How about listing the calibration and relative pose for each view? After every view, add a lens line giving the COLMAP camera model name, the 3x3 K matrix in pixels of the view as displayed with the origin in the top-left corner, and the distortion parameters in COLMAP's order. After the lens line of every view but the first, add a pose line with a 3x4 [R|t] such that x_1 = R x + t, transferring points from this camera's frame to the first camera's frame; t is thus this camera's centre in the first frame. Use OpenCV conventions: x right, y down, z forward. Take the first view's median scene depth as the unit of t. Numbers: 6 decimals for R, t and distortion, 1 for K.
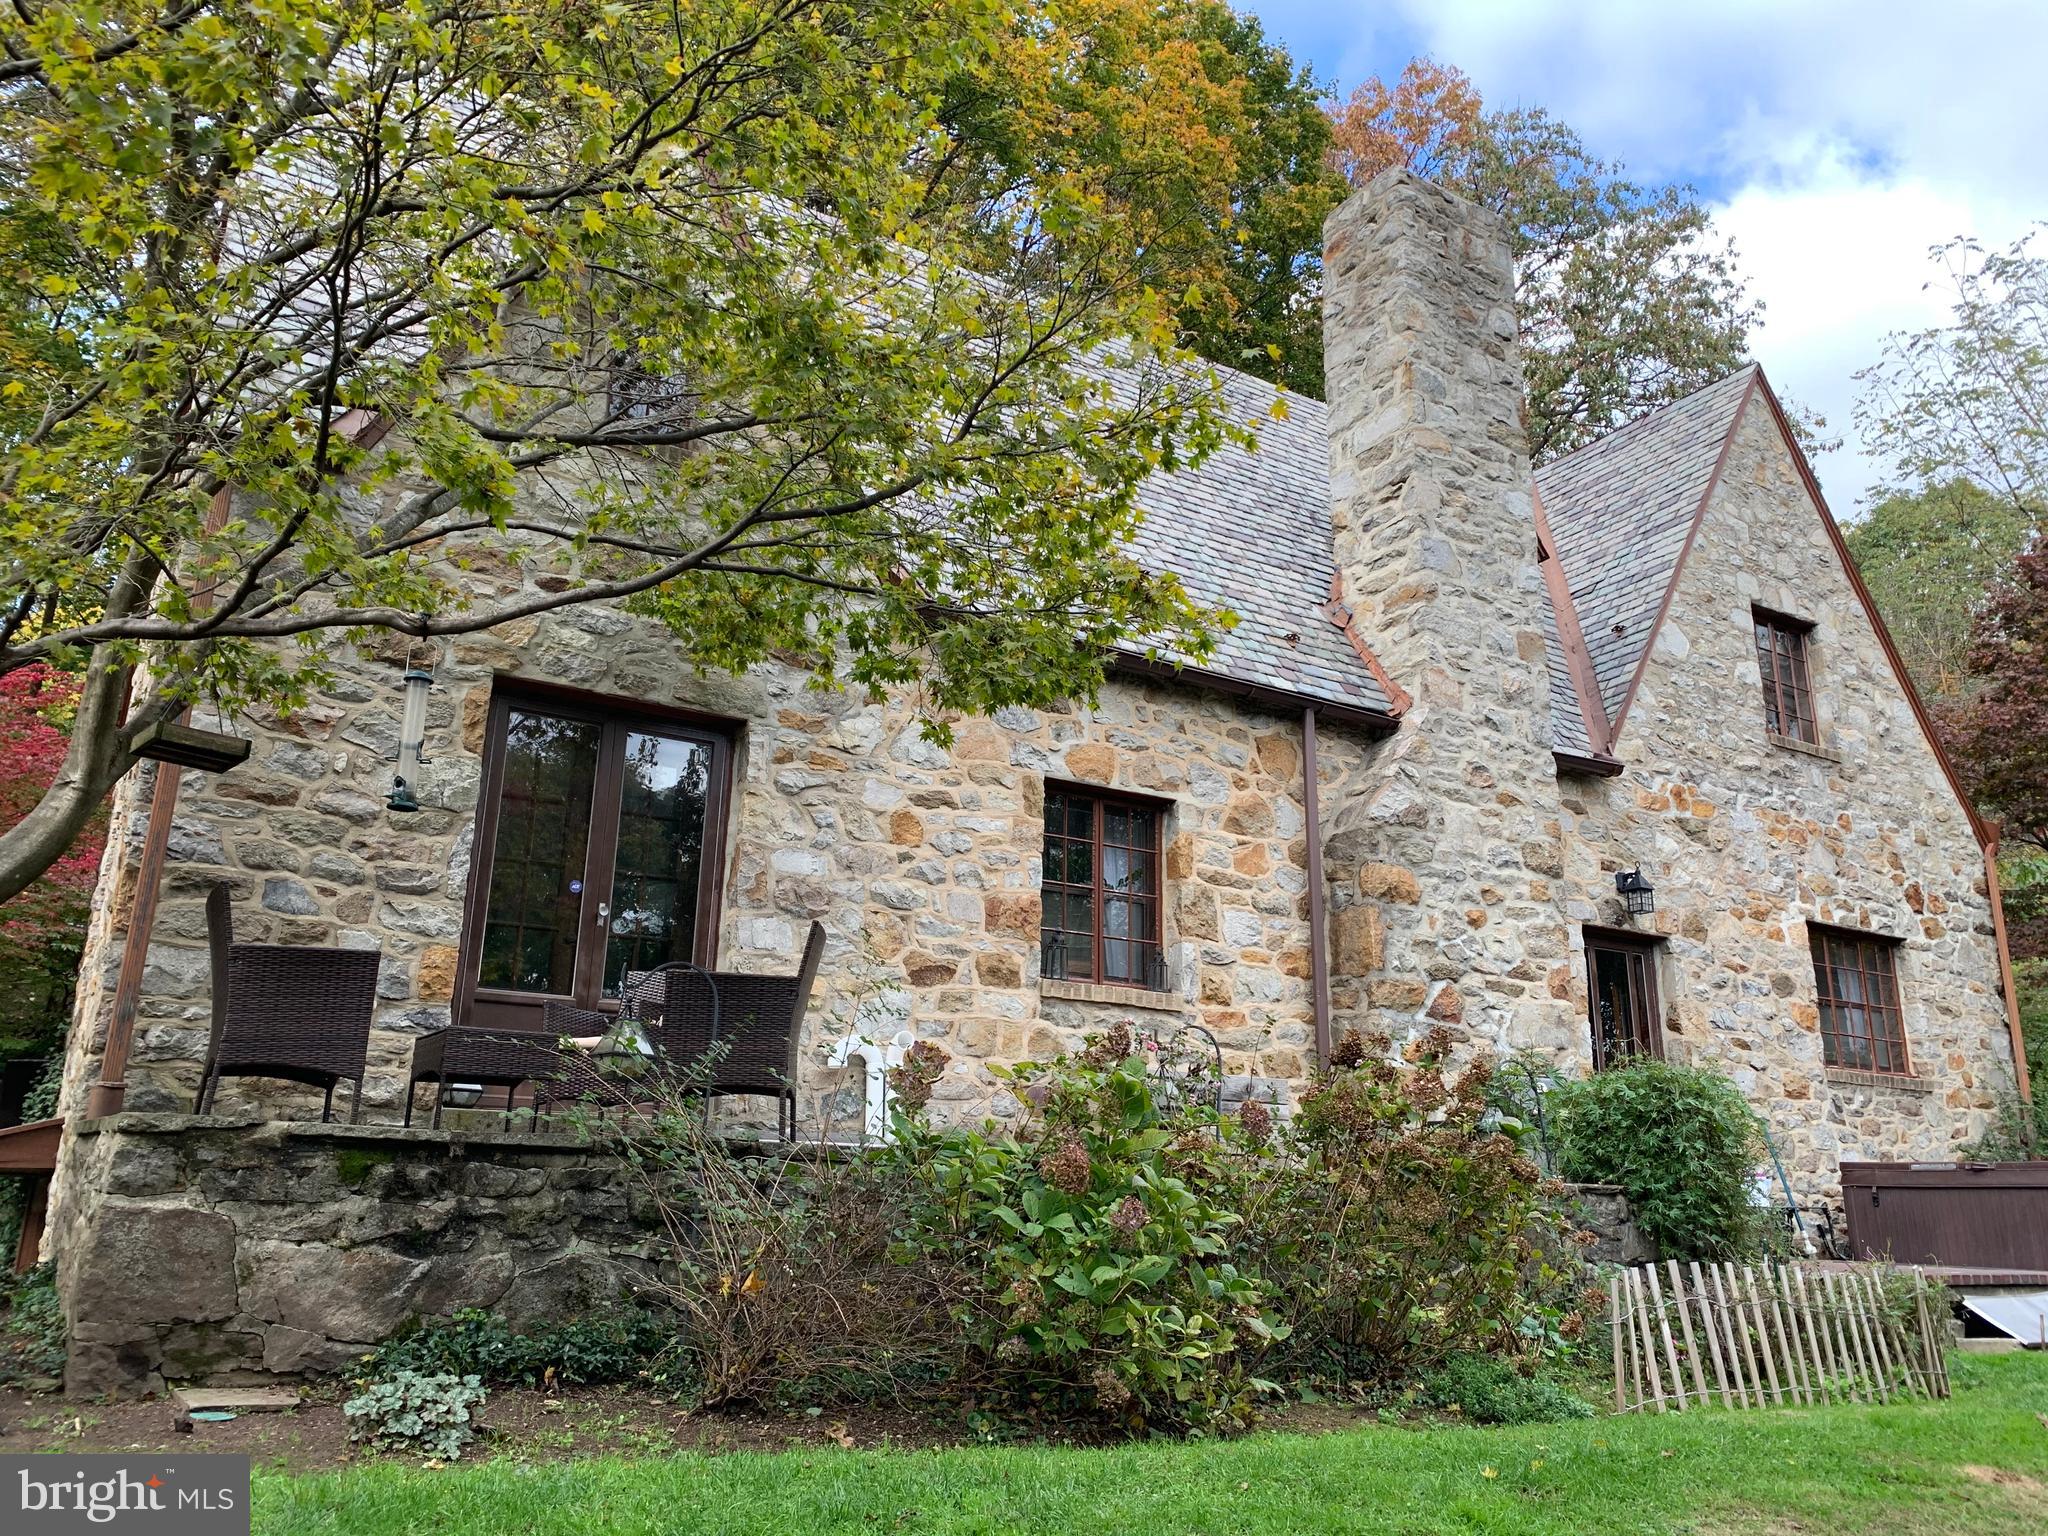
lens RADIAL K [[1567.3, 0, 1026.8], [0, 1567.3, 781.4], [0, 0, 1]] dist [0.065126, -0.011602]
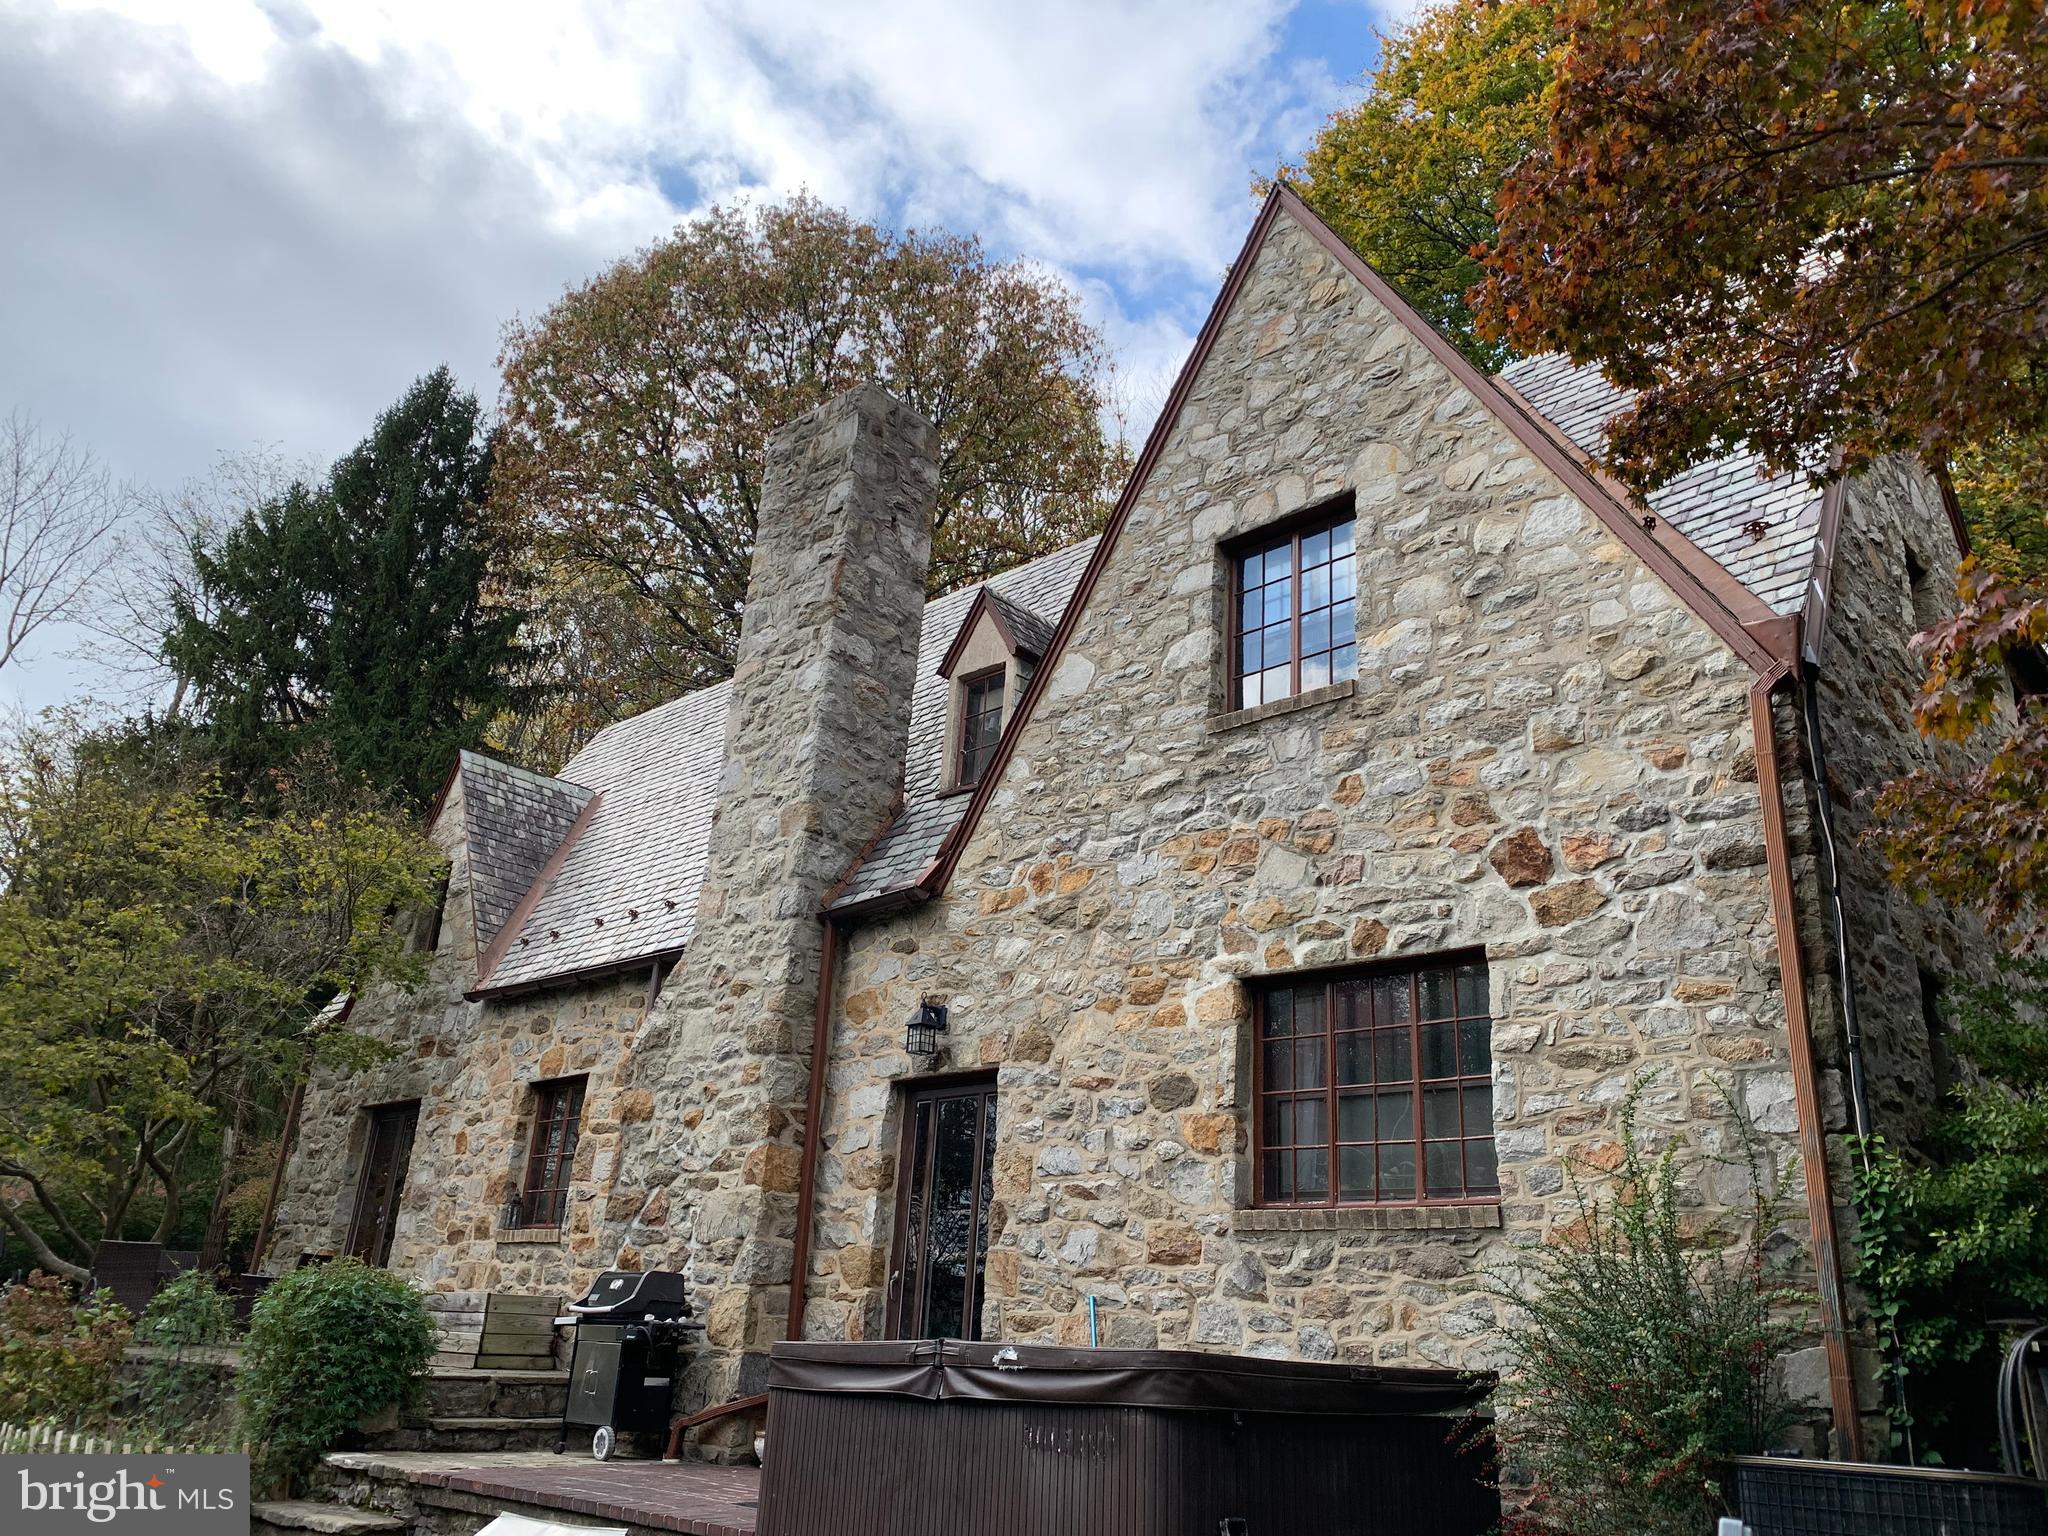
lens RADIAL K [[1567.3, 0, 1030.4], [0, 1567.3, 755.3], [0, 0, 1]] dist [0.065126, -0.011602]
pose [[0.235935, -0.351188, -0.906091, 1.193608], [0.206857, 0.929195, -0.306280, 0.199699], [0.949497, -0.115169, 0.291875, 0.809390]]
